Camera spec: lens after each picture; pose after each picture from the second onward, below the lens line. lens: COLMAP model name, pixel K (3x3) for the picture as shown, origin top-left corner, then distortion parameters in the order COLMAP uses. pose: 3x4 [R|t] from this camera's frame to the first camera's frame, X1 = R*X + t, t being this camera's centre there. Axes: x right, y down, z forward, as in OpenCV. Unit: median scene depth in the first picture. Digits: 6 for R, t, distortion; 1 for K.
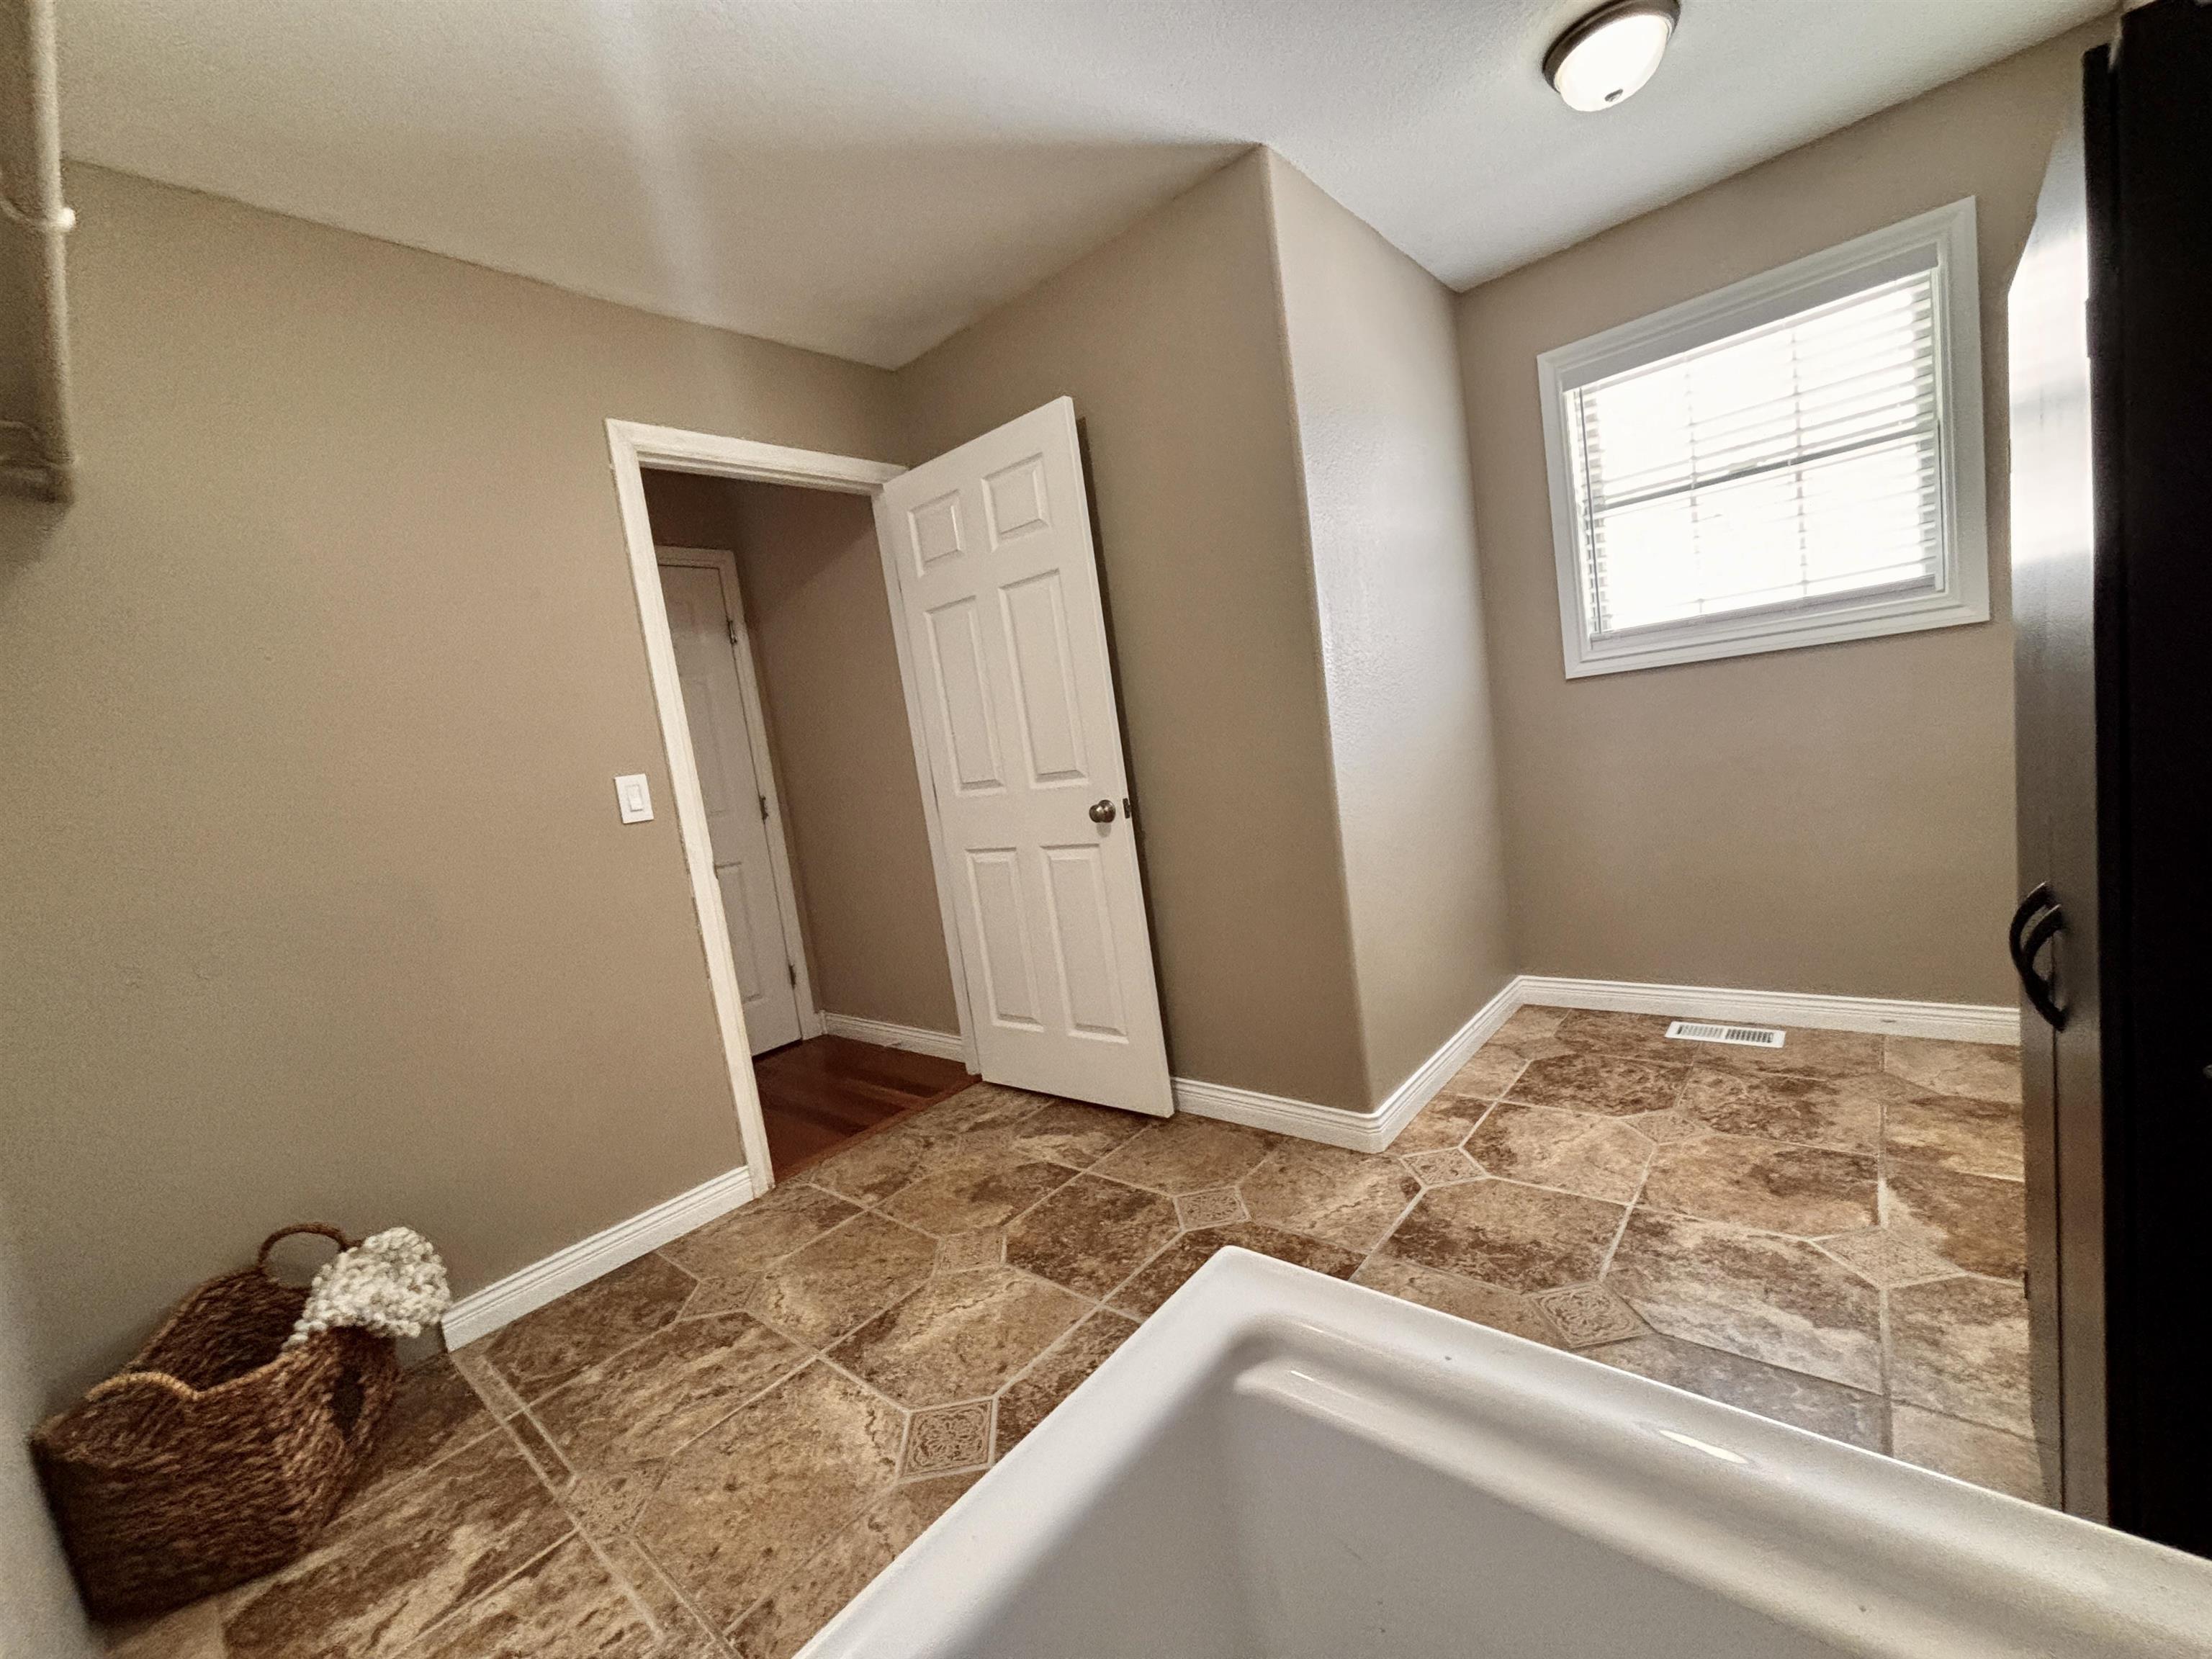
lens RADIAL K [[890.9, 0, 1102.5], [0, 890.9, 835.0], [0, 0, 1]] dist [0.000224, 0.001125]
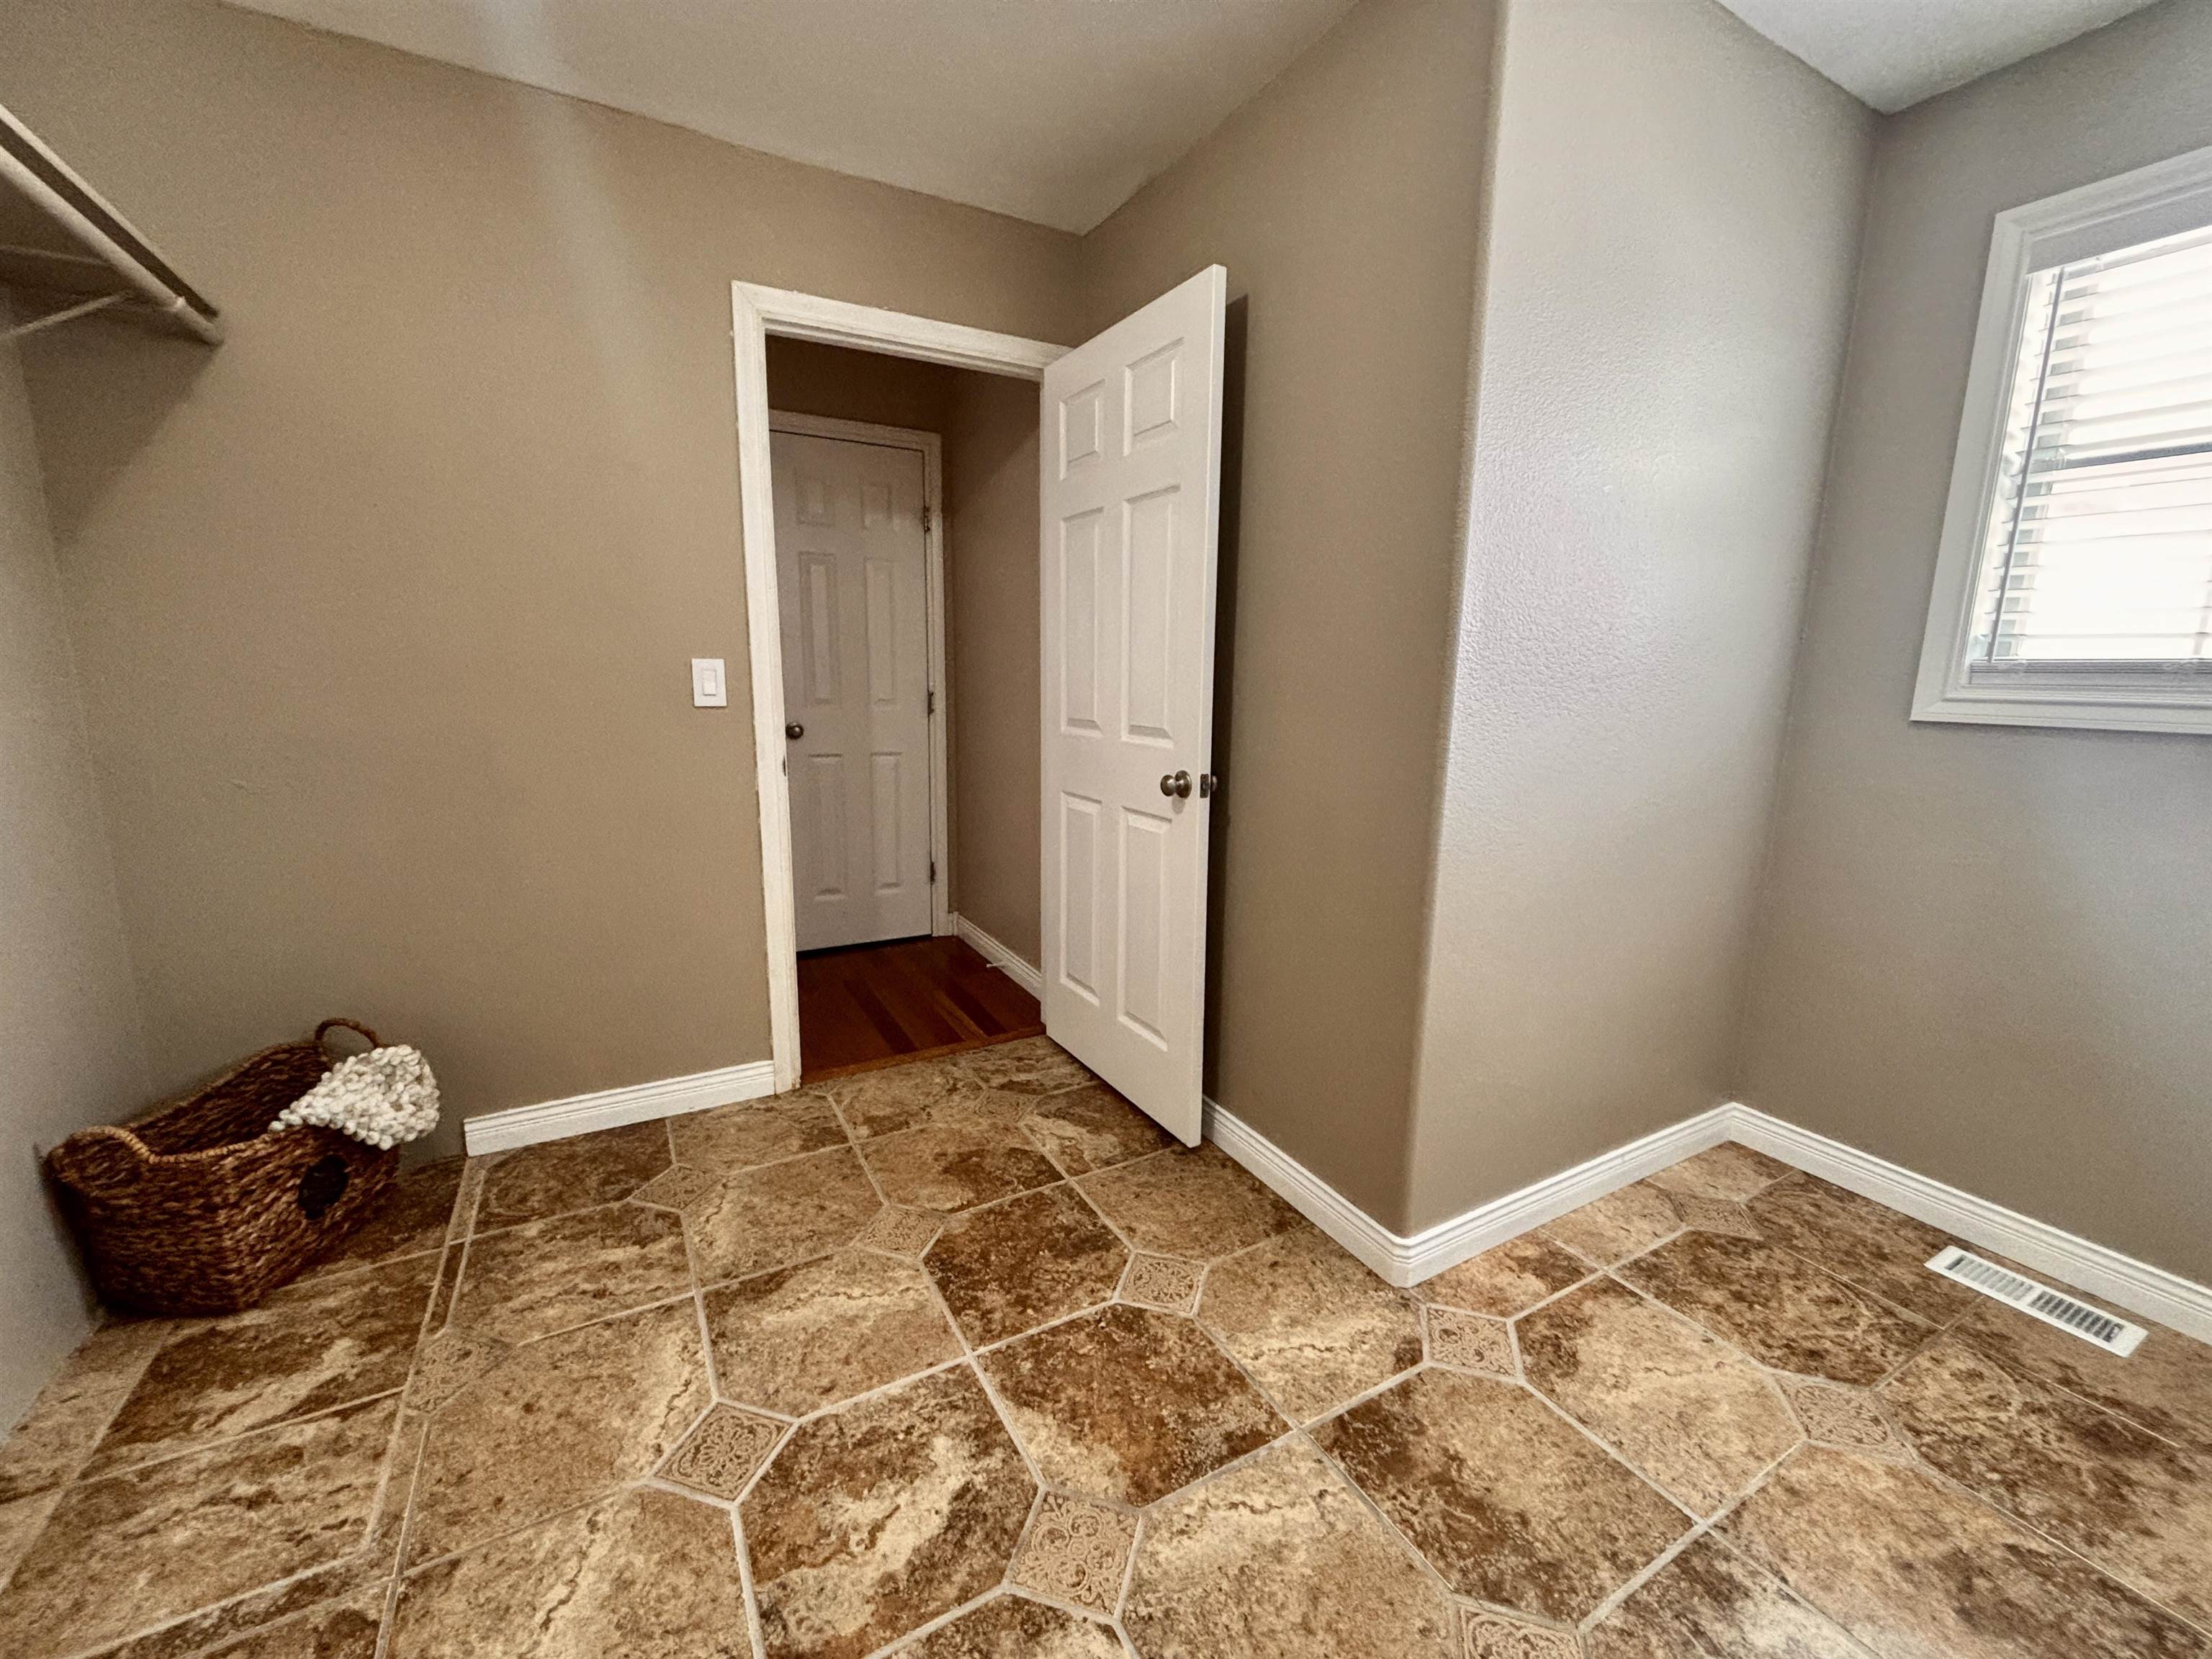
lens RADIAL K [[890.9, 0, 1102.2], [0, 890.9, 823.5], [0, 0, 1]] dist [0.000224, 0.001125]
pose [[0.928384, 0.207958, -0.307987, 0.221698], [-0.179692, 0.976645, 0.117790, -0.084947], [0.325290, -0.054012, 0.944071, 0.199391]]
